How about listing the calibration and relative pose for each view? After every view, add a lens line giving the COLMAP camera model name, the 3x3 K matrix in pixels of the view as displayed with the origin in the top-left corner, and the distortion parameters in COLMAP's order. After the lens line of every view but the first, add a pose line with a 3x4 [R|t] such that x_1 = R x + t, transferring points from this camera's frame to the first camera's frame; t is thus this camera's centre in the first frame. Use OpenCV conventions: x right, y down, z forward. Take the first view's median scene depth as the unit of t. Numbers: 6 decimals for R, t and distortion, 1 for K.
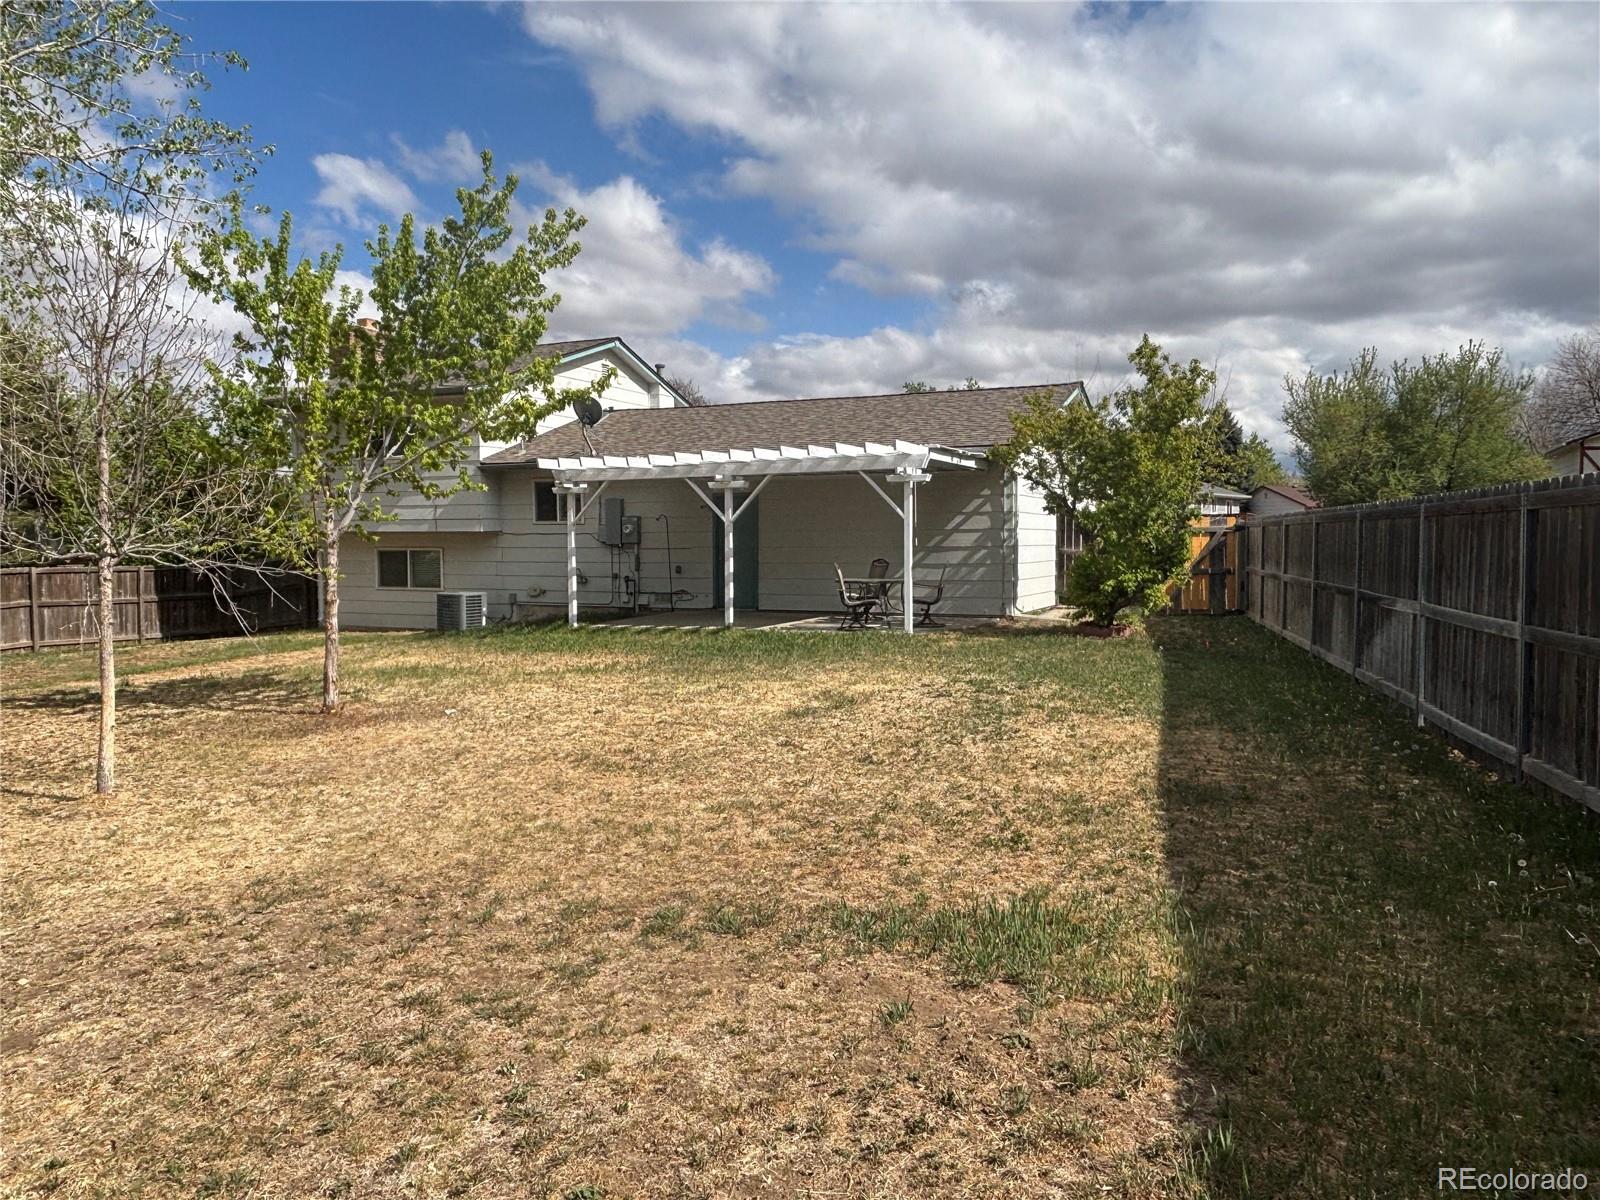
lens RADIAL K [[1171.8, 0, 797.4], [0, 1171.8, 601.6], [0, 0, 1]] dist [0.061206, -0.109568]
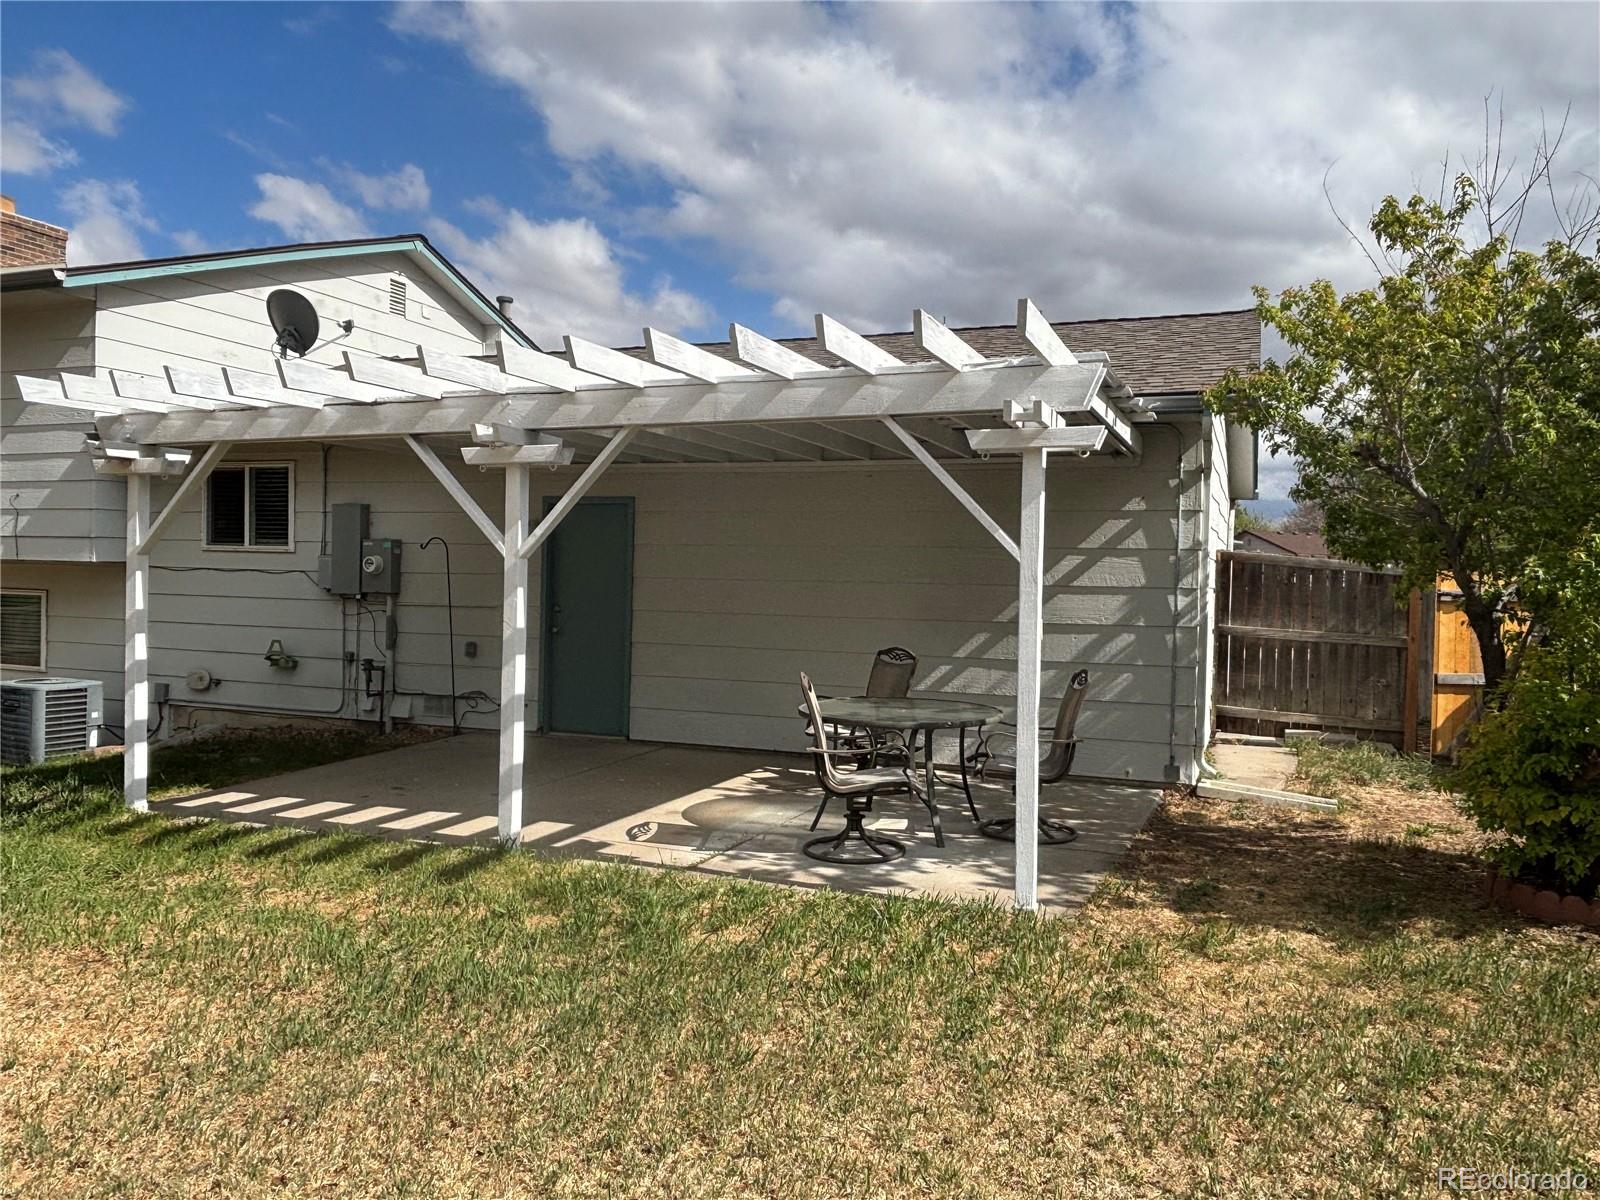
lens RADIAL K [[1171.8, 0, 797.4], [0, 1171.8, 601.6], [0, 0, 1]] dist [0.061206, -0.109568]
pose [[0.998187, 0.024420, 0.055021, 0.008249], [-0.022744, 0.999264, -0.030883, -0.039656], [-0.055735, 0.029575, 0.998007, 0.559467]]
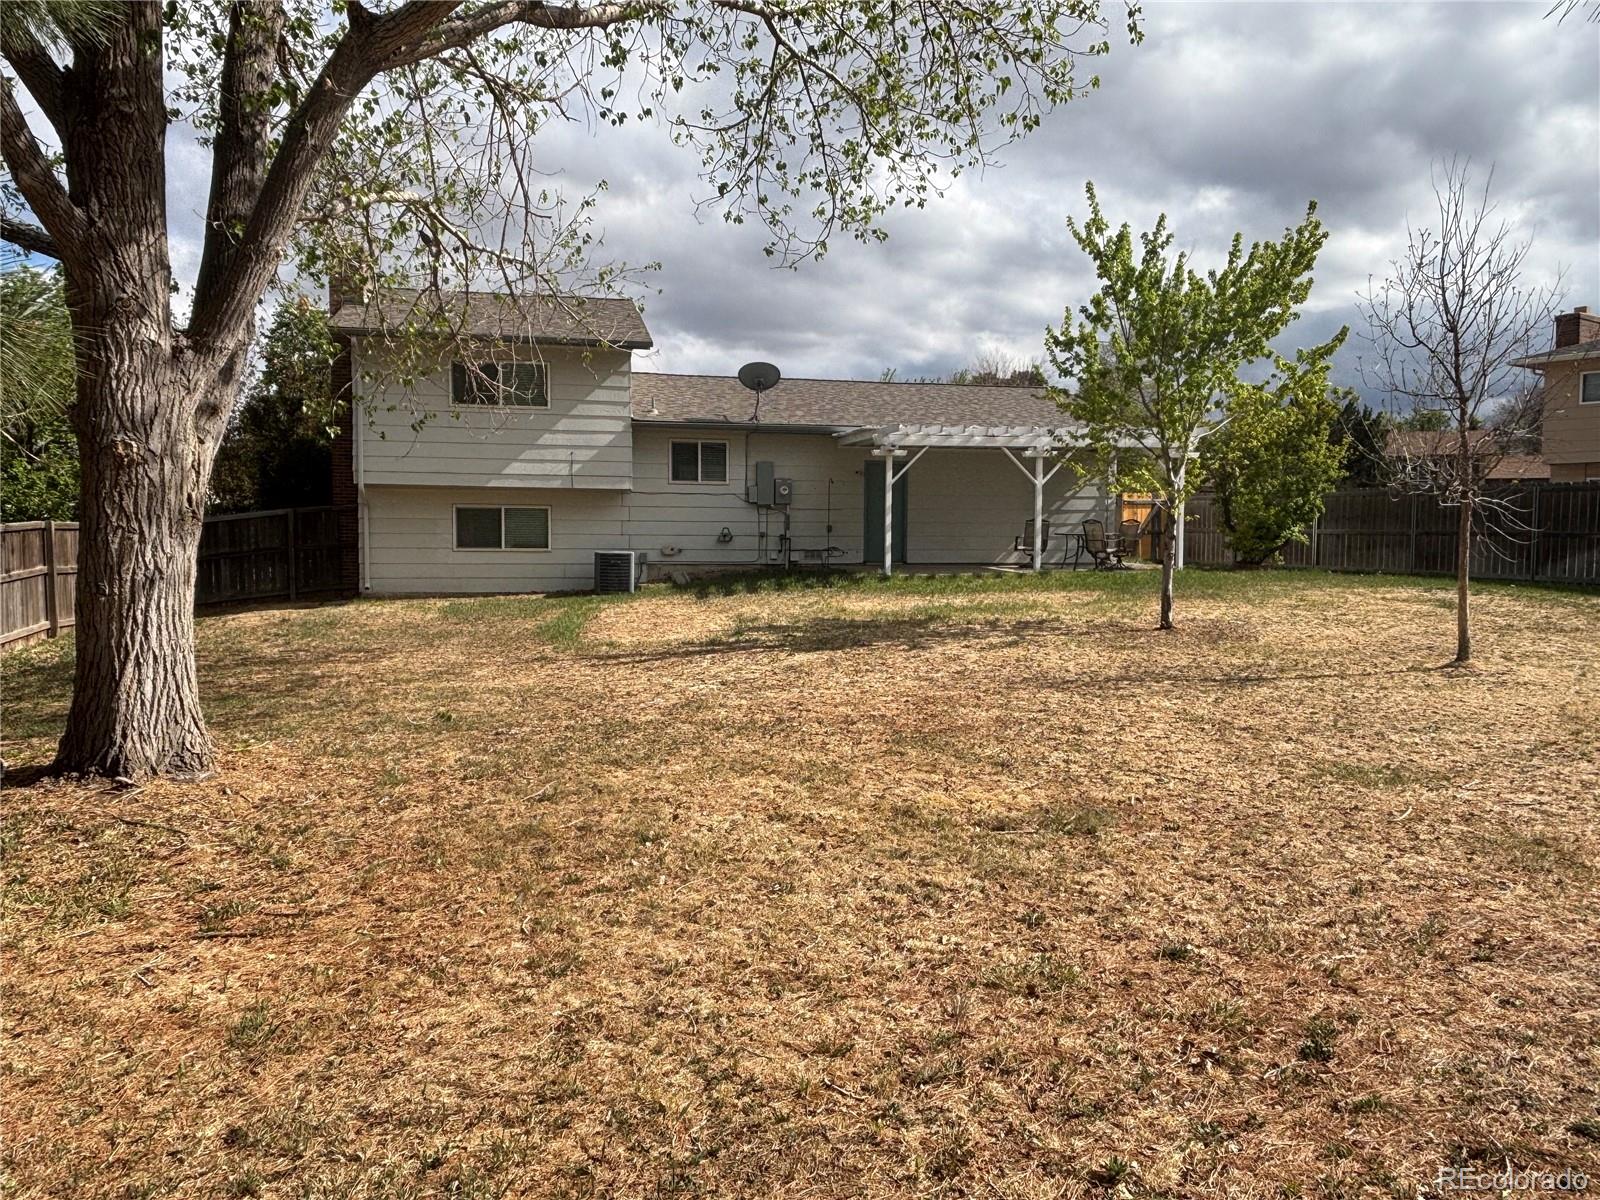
lens RADIAL K [[1171.8, 0, 797.4], [0, 1171.8, 601.6], [0, 0, 1]] dist [0.061206, -0.109568]
pose [[0.792595, -0.030241, 0.608998, -0.890926], [0.023146, 0.999542, 0.019511, 0.021152], [-0.609308, -0.001369, 0.792932, 0.165948]]
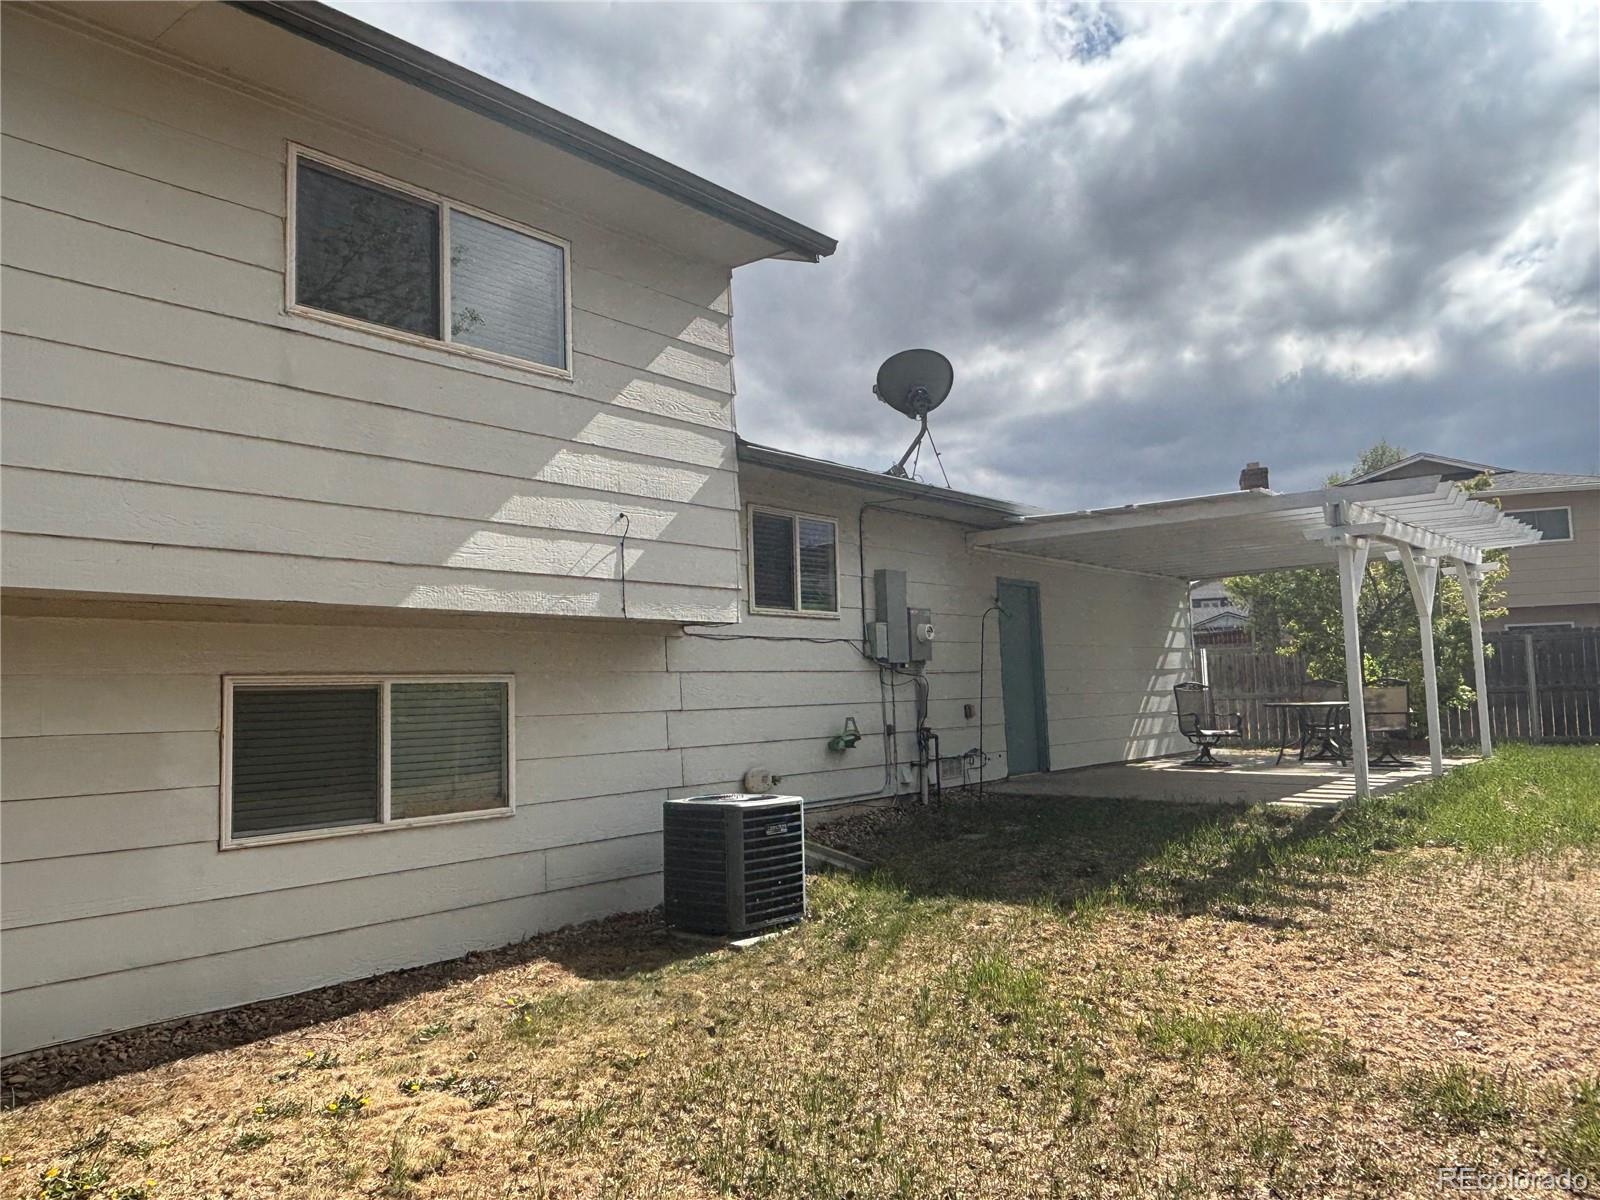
lens RADIAL K [[1171.8, 0, 797.4], [0, 1171.8, 601.6], [0, 0, 1]] dist [0.061206, -0.109568]
pose [[0.251259, 0.074567, 0.965043, -0.722107], [0.081454, 0.991863, -0.097846, -0.034803], [-0.964486, 0.103191, 0.243141, 1.052769]]
